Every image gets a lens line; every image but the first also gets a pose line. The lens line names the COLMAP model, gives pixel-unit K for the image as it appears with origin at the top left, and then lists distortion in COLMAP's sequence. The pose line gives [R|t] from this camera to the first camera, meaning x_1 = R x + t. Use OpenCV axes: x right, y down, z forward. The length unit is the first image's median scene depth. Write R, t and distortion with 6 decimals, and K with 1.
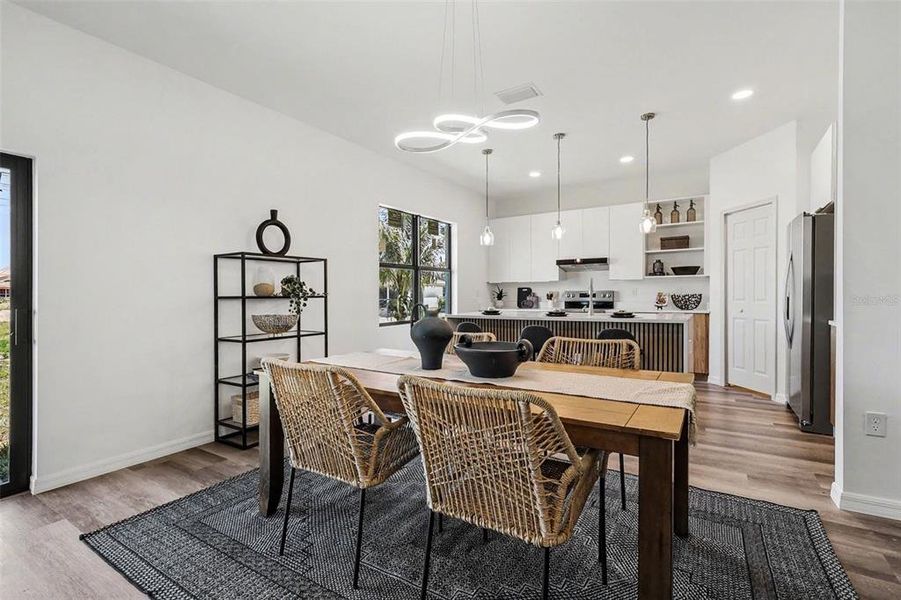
lens RADIAL K [[425.8, 0, 456.6], [0, 425.8, 271.9], [0, 0, 1]] dist [0.000700, 0.000213]
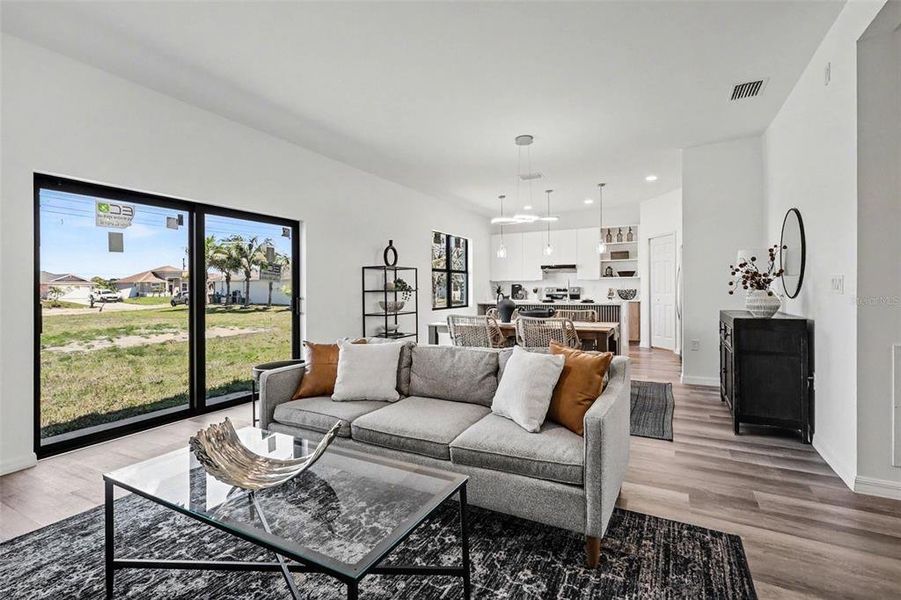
lens RADIAL K [[425.8, 0, 449.4], [0, 425.8, 254.0], [0, 0, 1]] dist [0.000700, 0.000213]
pose [[0.997322, 0.006986, 0.072798, -0.264883], [-0.004954, 0.999594, -0.028052, -0.036673], [-0.072965, 0.027616, 0.996952, -0.612864]]
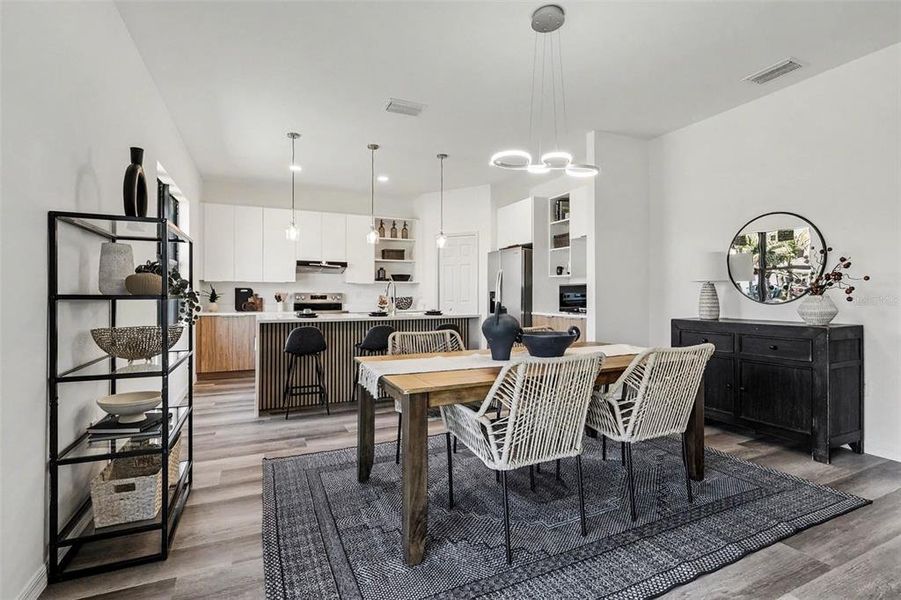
lens RADIAL K [[425.8, 0, 452.2], [0, 425.8, 291.1], [0, 0, 1]] dist [0.000700, 0.000213]
pose [[0.535858, 0.016918, 0.844138, -0.571908], [-0.049815, 0.998691, 0.011607, 0.018505], [-0.842837, -0.048271, 0.536000, 0.270989]]
